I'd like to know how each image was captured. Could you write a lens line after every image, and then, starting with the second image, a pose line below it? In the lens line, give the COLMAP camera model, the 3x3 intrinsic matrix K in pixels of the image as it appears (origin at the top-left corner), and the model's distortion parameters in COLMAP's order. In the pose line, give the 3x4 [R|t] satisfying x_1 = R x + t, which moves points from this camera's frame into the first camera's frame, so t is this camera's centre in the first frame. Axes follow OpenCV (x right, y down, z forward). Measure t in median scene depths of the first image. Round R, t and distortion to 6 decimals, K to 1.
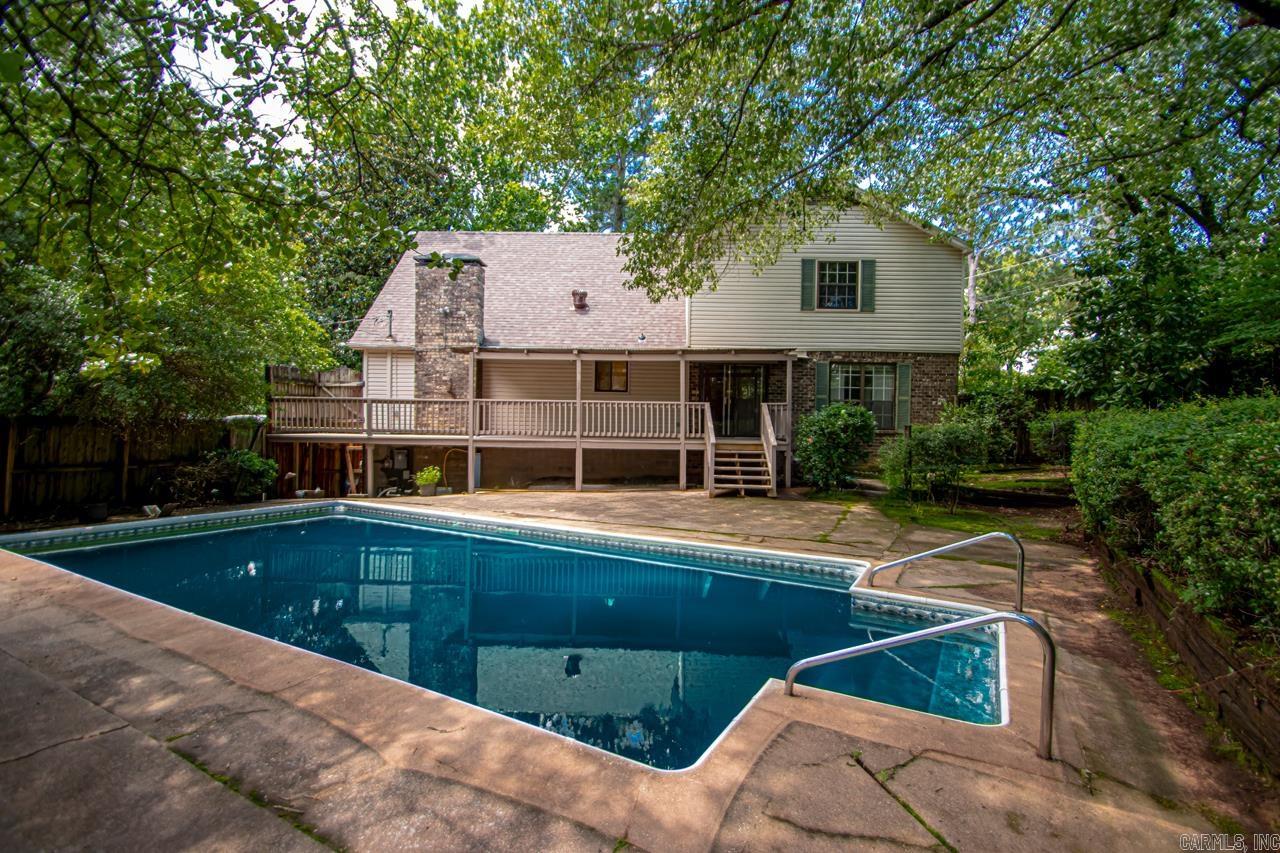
lens RADIAL K [[598.9, 0, 643.1], [0, 598.9, 428.1], [0, 0, 1]] dist [0.000044, -0.000623]
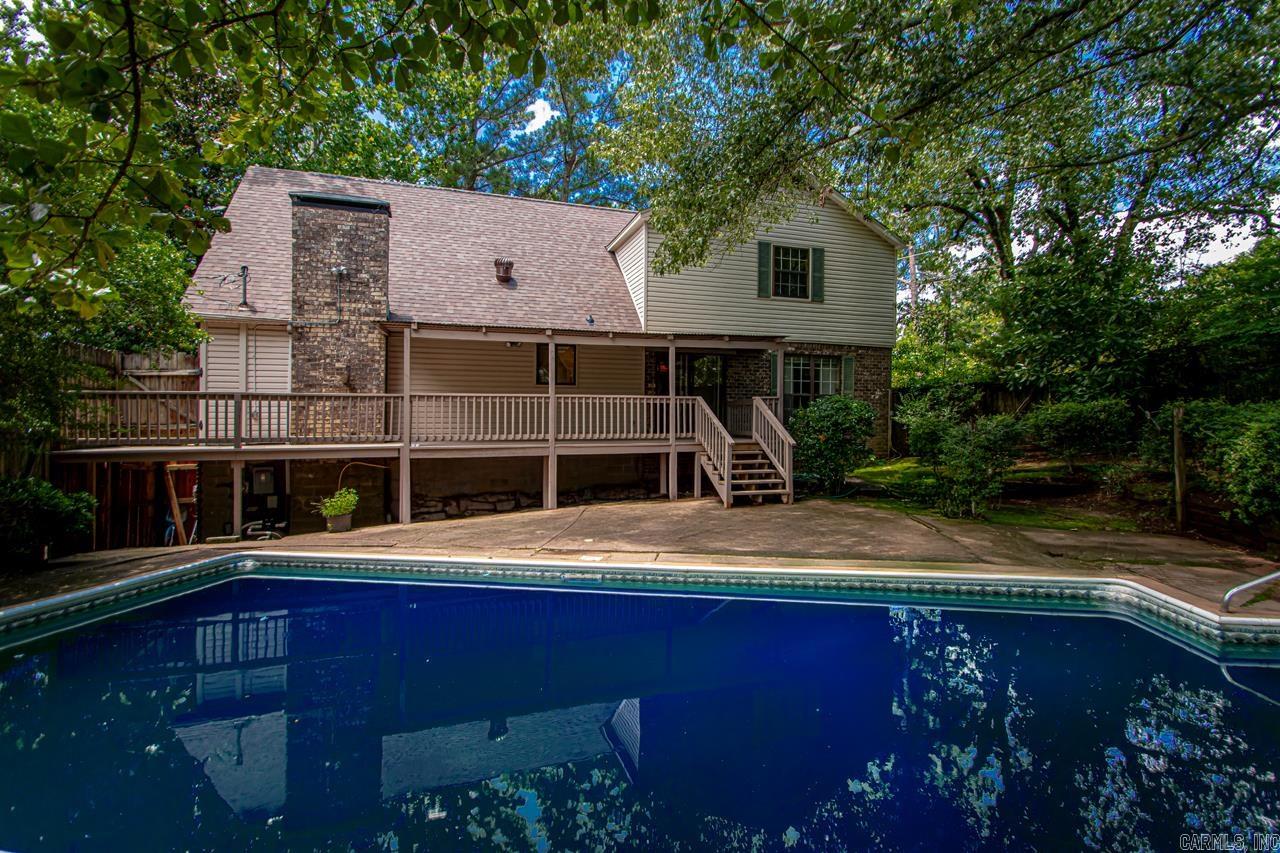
lens RADIAL K [[612.9, 0, 638.0], [0, 612.9, 421.9], [0, 0, 1]] dist [0.019189, -0.019622]
pose [[0.941419, -0.017929, 0.336762, -0.242472], [0.021085, 0.999761, -0.005716, -0.002752], [-0.336579, 0.012482, 0.941572, 0.180126]]
